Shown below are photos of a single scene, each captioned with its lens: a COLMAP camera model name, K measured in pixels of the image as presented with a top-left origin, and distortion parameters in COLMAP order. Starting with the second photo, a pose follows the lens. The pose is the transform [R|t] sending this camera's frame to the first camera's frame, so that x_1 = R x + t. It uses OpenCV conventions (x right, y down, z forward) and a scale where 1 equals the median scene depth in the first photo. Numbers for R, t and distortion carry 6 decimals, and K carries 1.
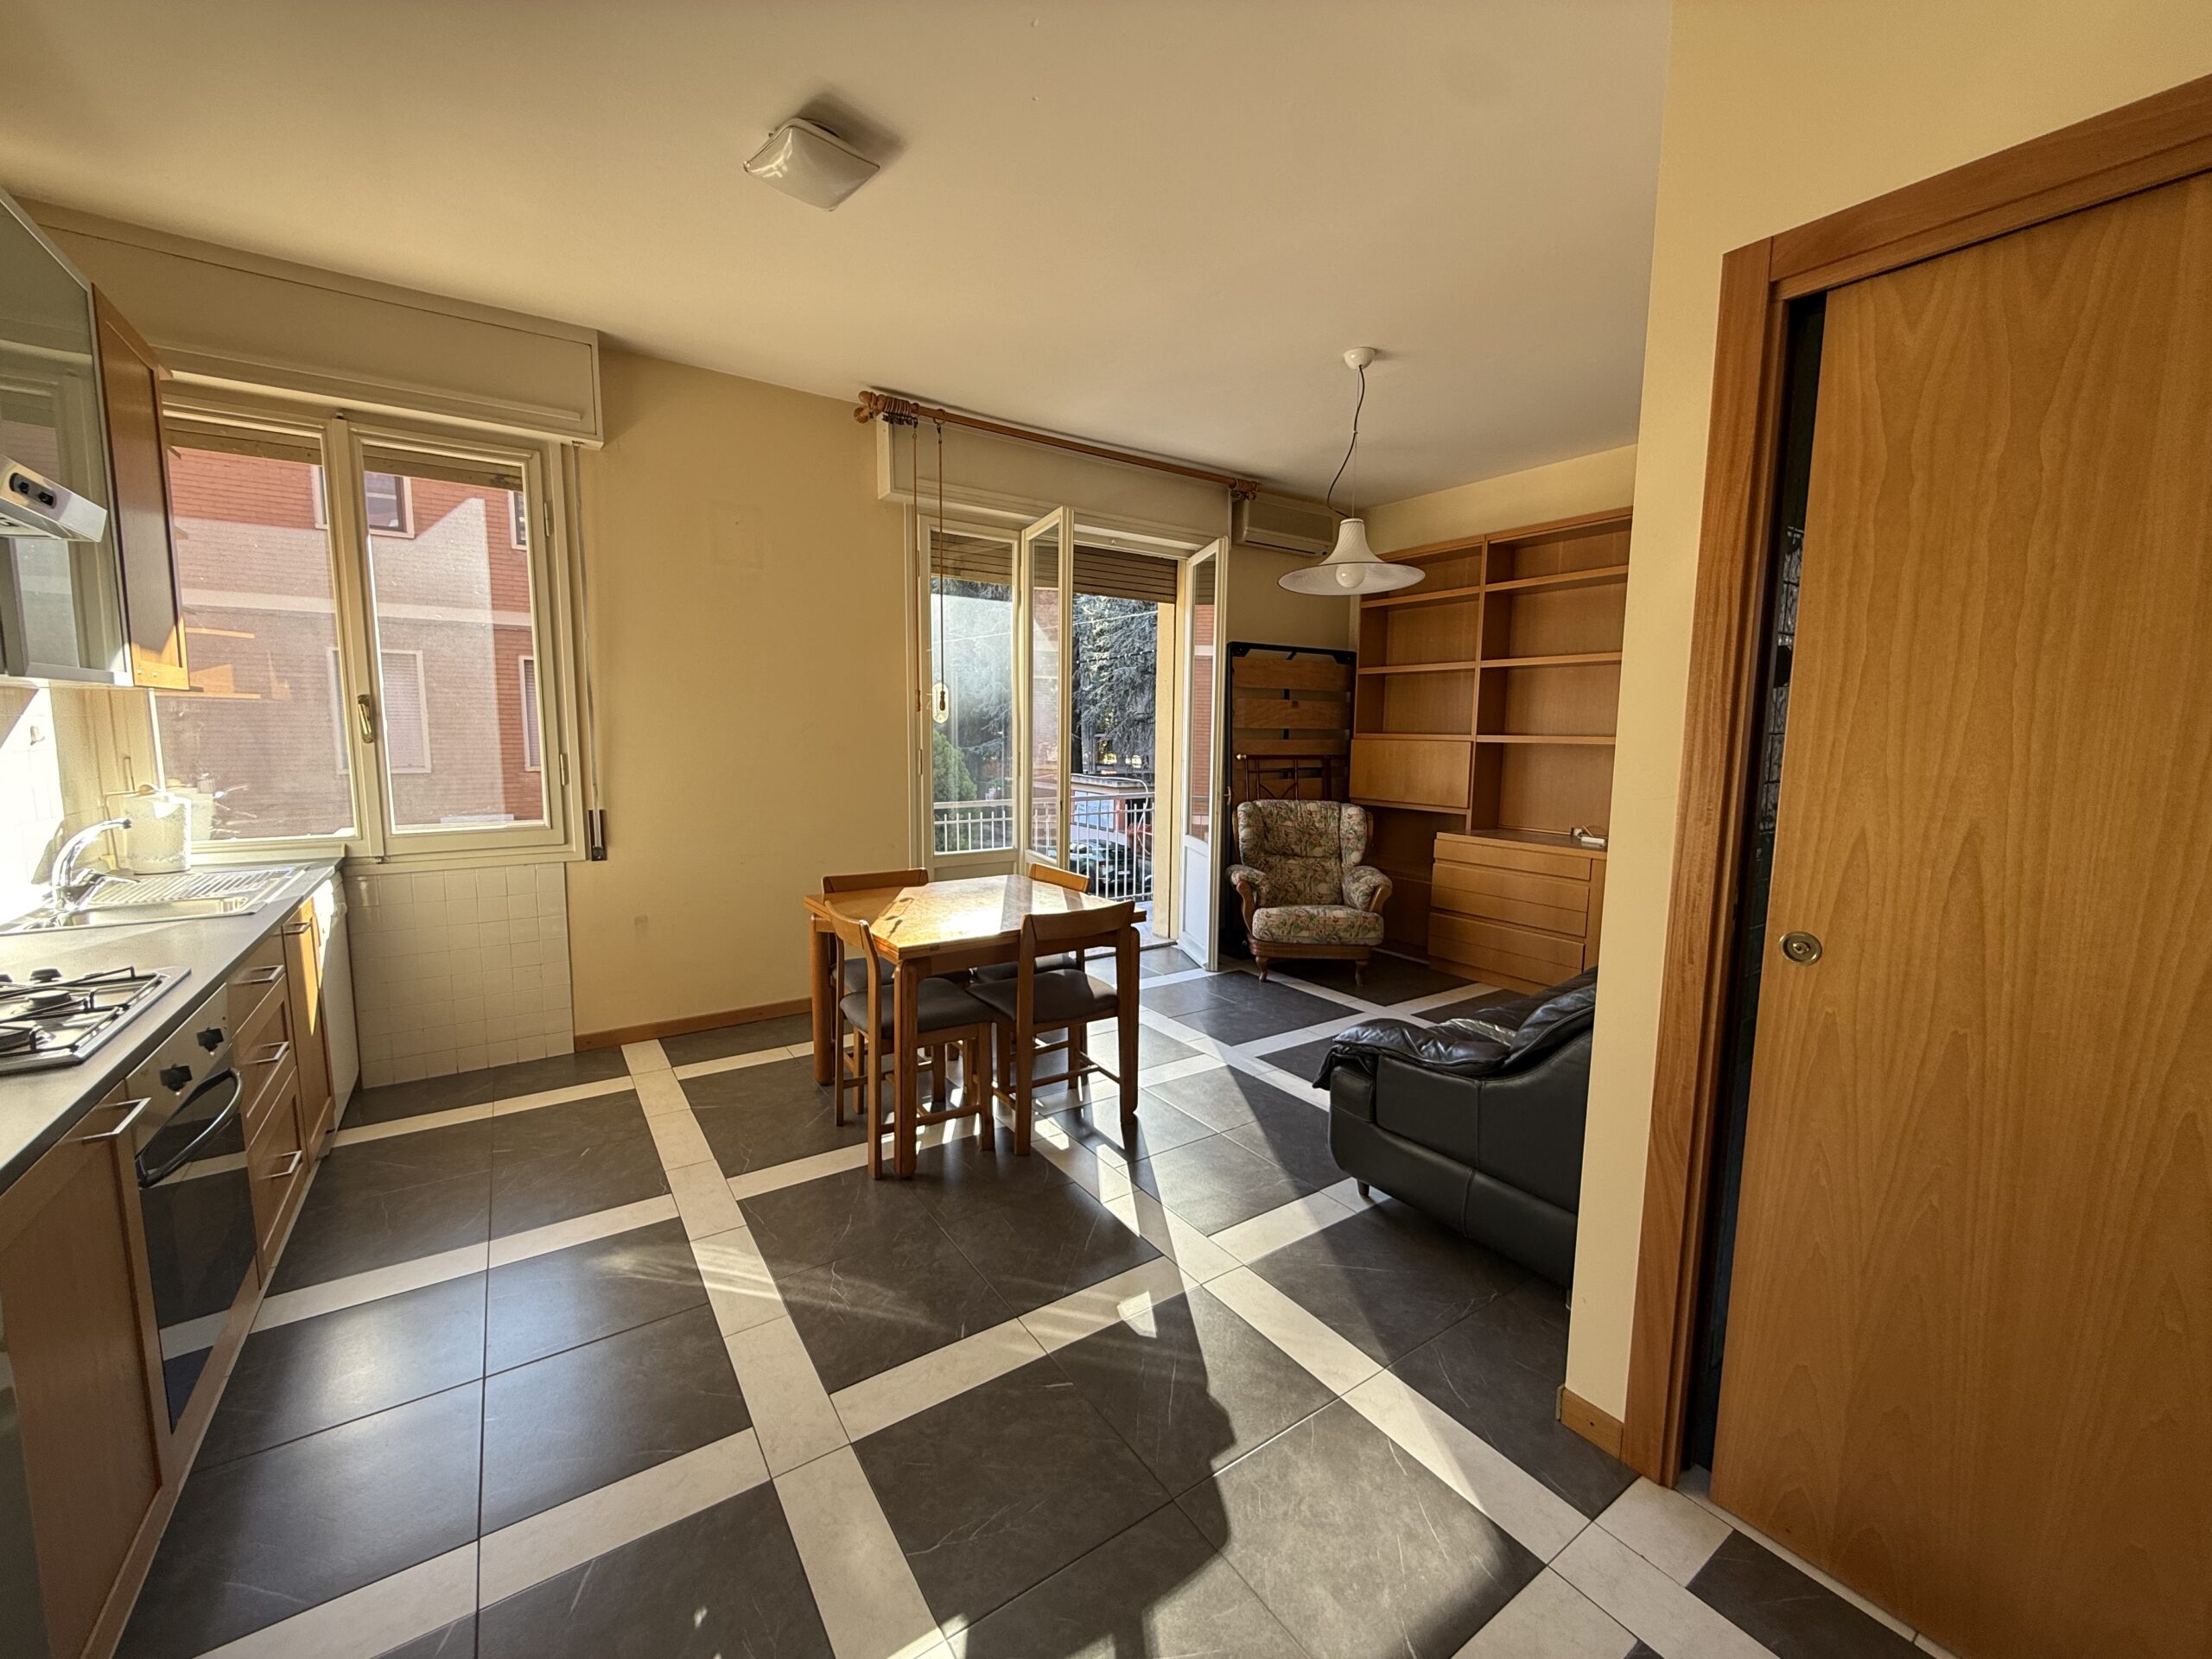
lens RADIAL K [[879.4, 0, 1101.5], [0, 879.4, 823.0], [0, 0, 1]] dist [-0.000269, 0.000530]
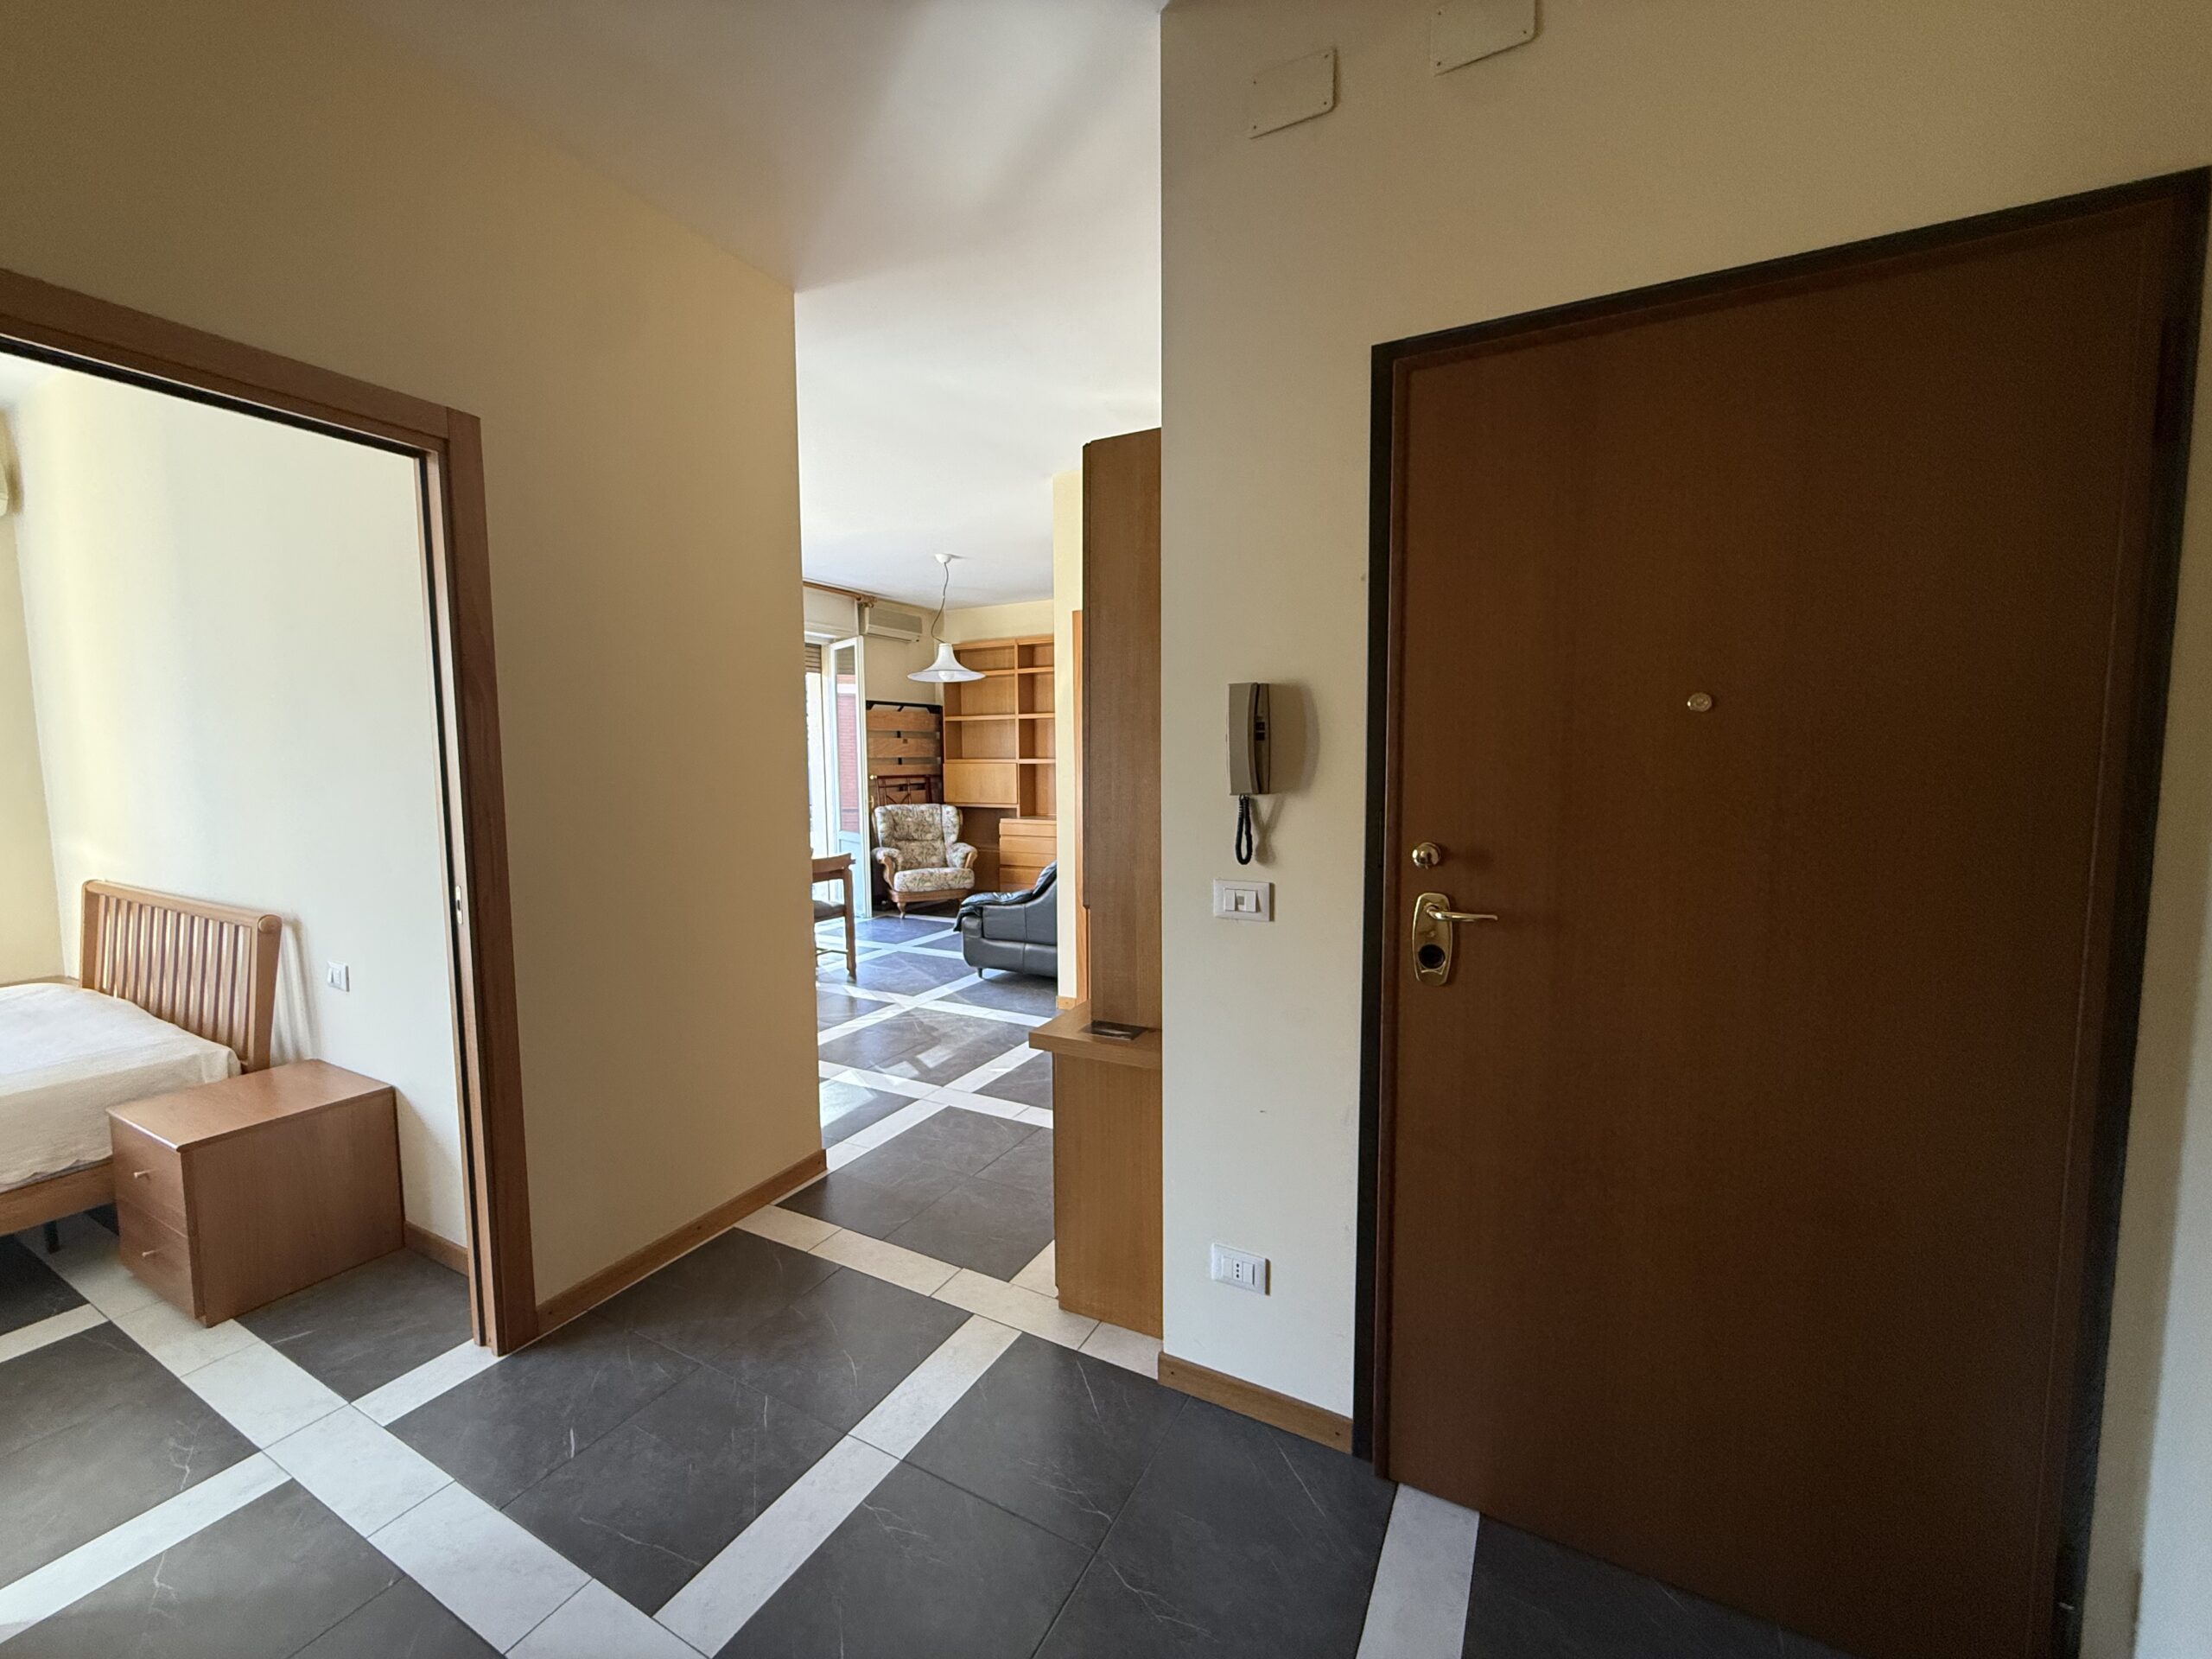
lens RADIAL K [[879.4, 0, 1099.8], [0, 879.4, 827.1], [0, 0, 1]] dist [-0.000269, 0.000530]
pose [[0.885604, -0.057459, 0.460873, -0.270311], [0.067375, 0.997715, -0.005077, 0.059275], [-0.459528, 0.035547, 0.887452, -0.691617]]
